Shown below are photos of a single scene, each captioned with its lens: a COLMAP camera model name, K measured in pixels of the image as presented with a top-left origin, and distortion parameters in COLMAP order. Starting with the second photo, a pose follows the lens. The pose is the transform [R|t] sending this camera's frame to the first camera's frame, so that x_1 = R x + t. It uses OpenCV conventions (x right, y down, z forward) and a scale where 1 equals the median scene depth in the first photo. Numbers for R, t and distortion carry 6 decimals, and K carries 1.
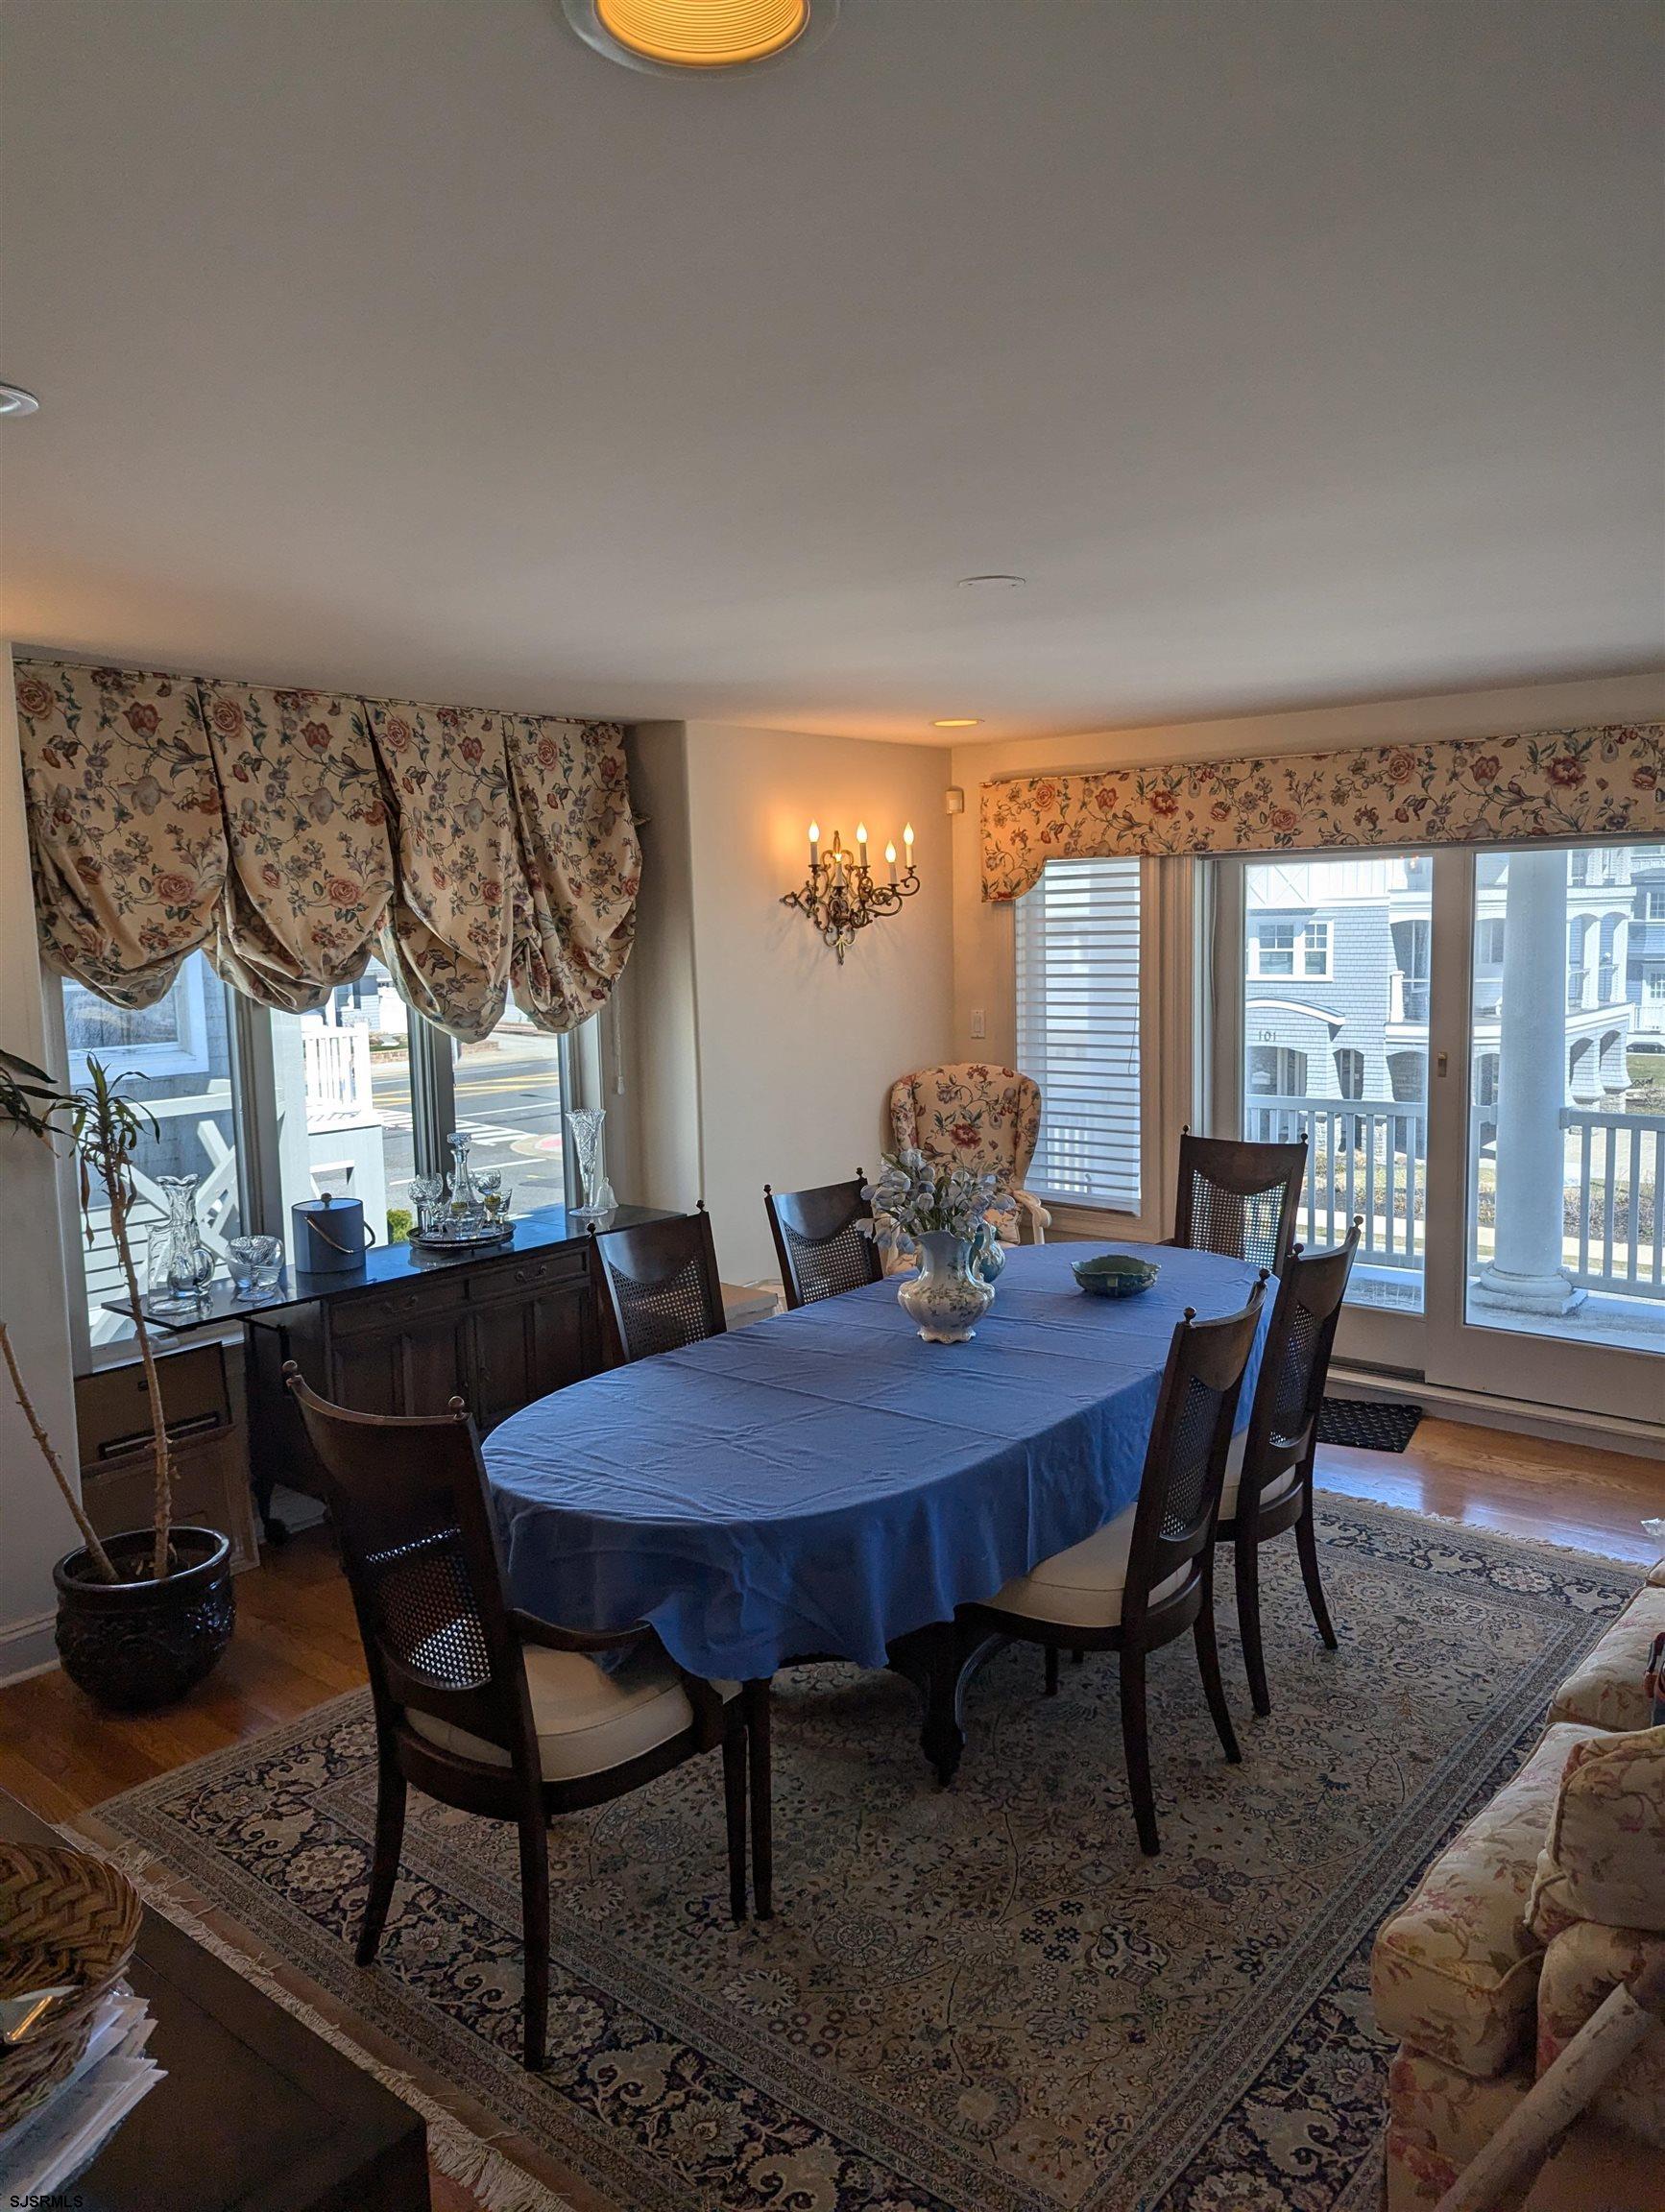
lens RADIAL K [[1545.4, 0, 832.9], [0, 1545.4, 1105.2], [0, 0, 1]] dist [0.053531, -0.044883]
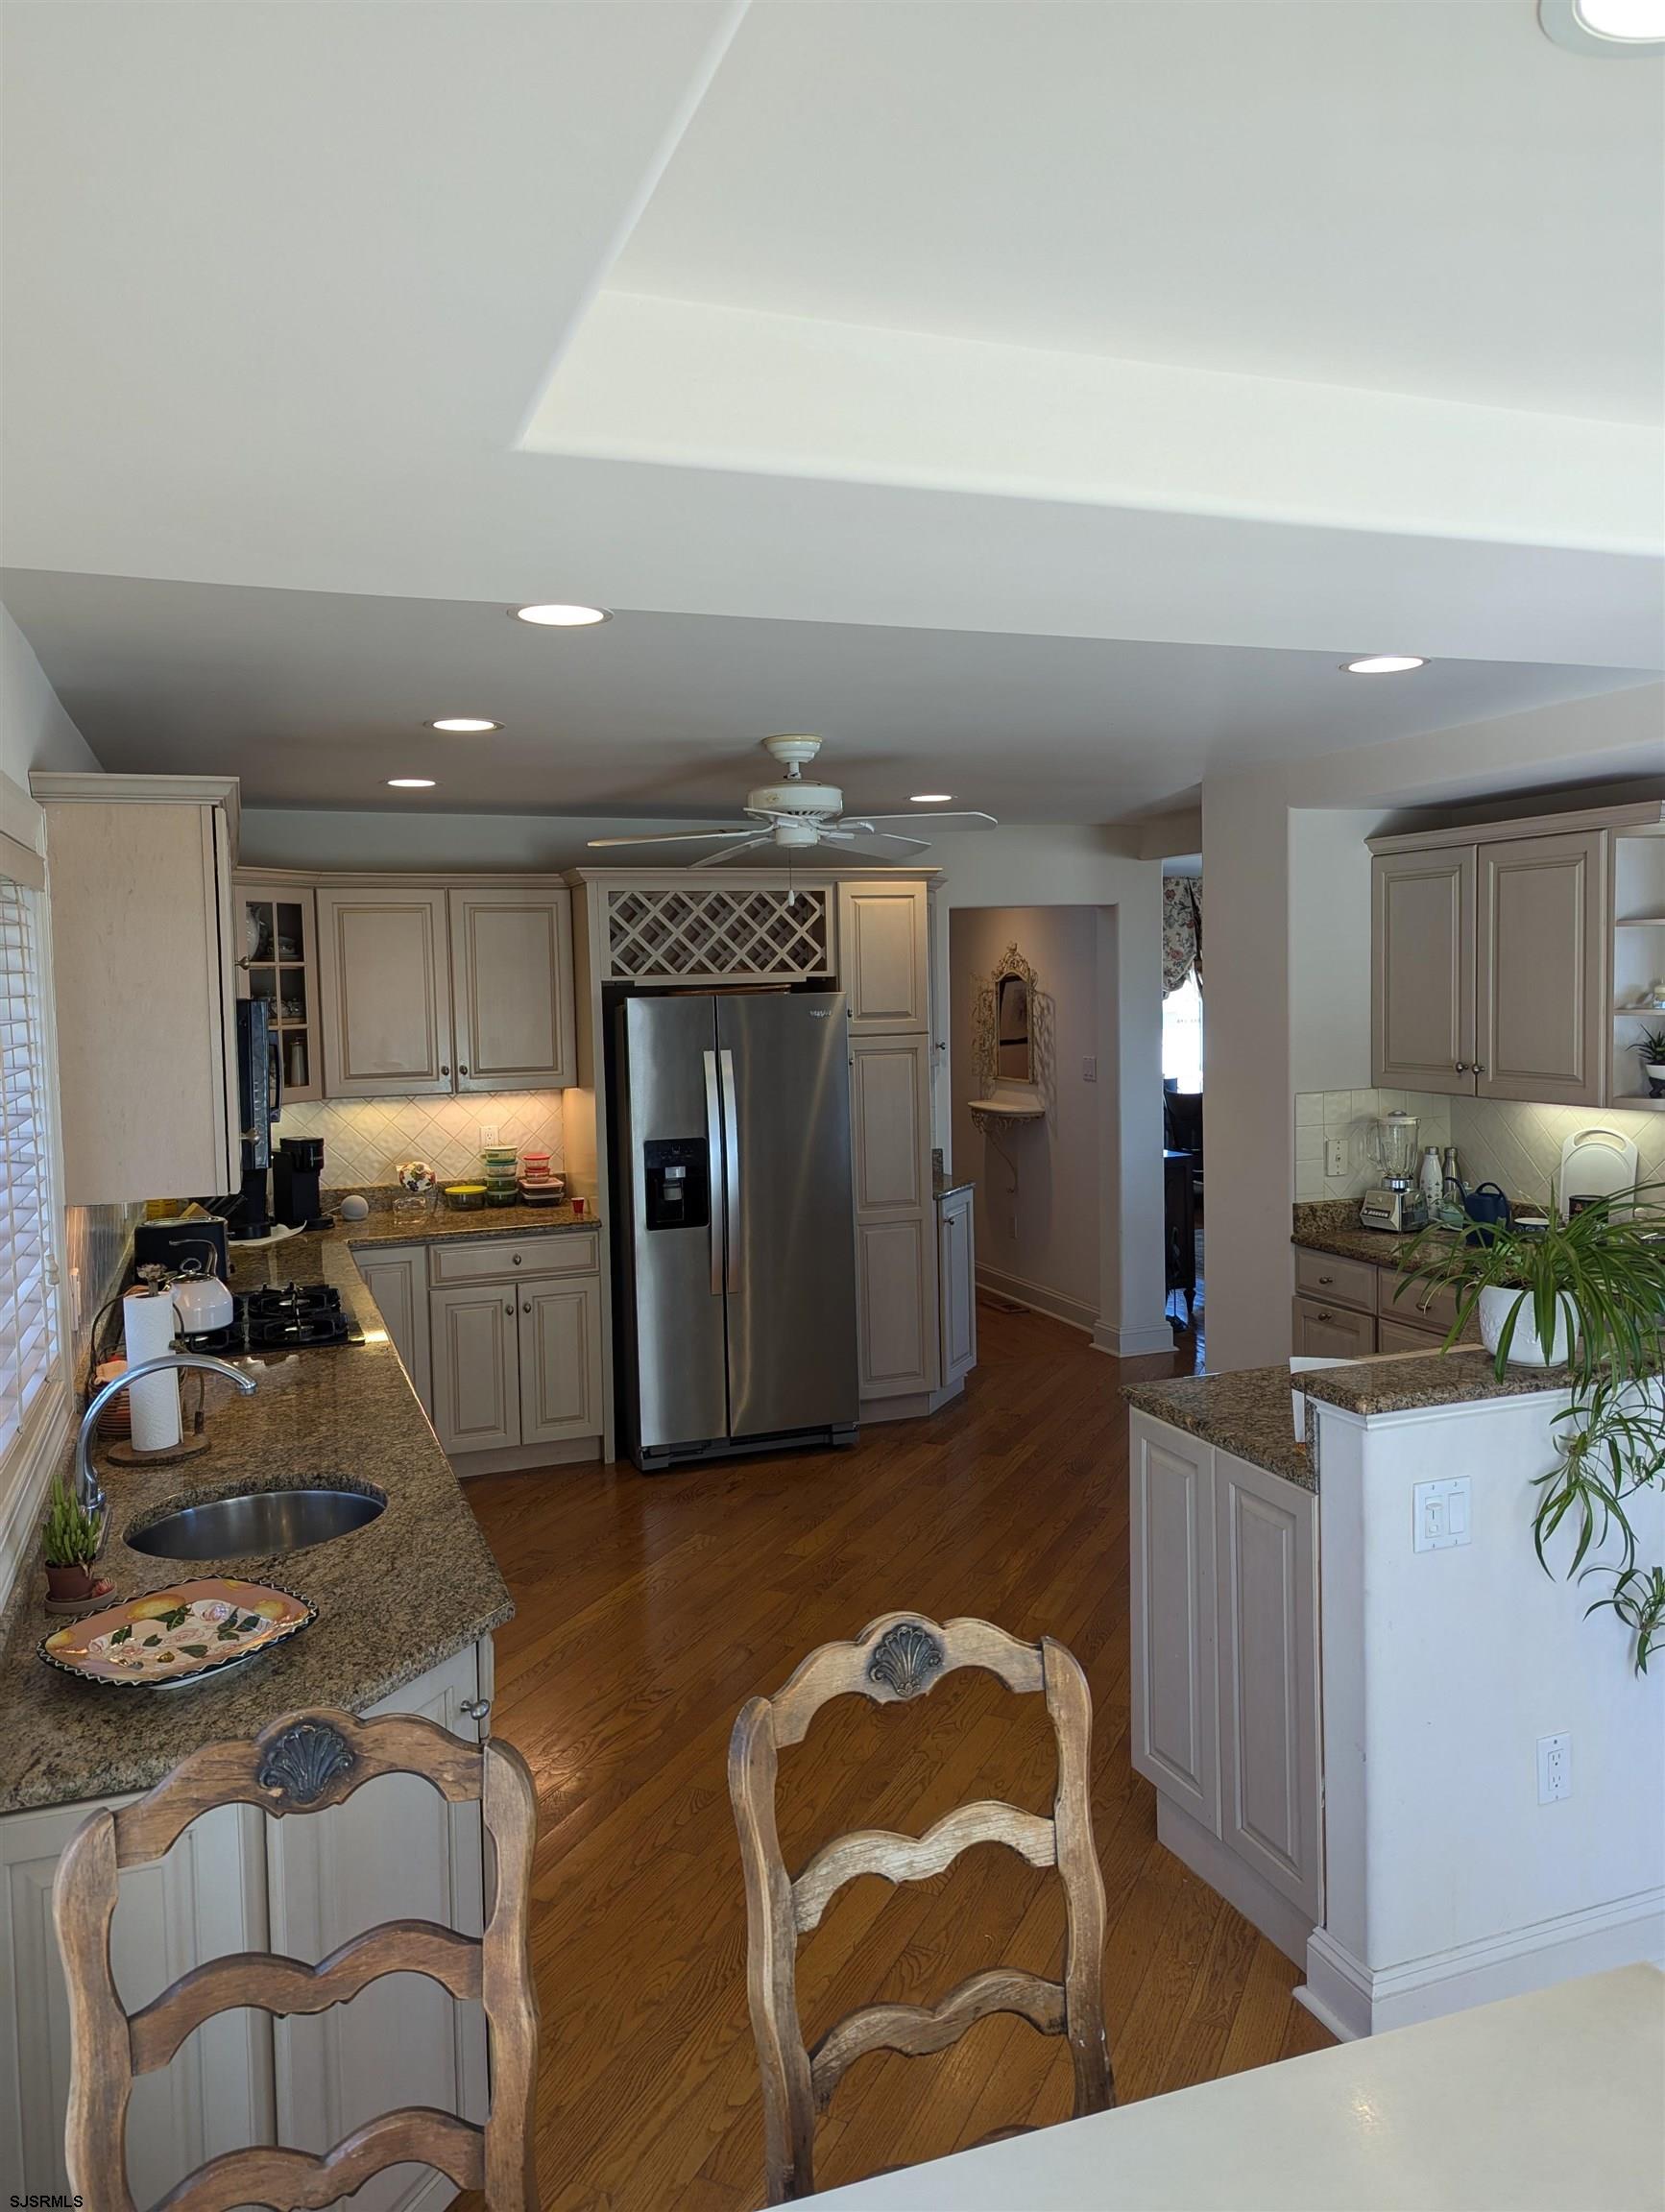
lens RADIAL K [[1545.4, 0, 832.9], [0, 1545.4, 1102.0], [0, 0, 1]] dist [0.053531, -0.044883]
pose [[0.875670, 0.034904, -0.481647, 0.419833], [-0.053300, 0.998276, -0.024562, 0.194193], [0.479959, 0.047180, 0.876021, -1.472138]]
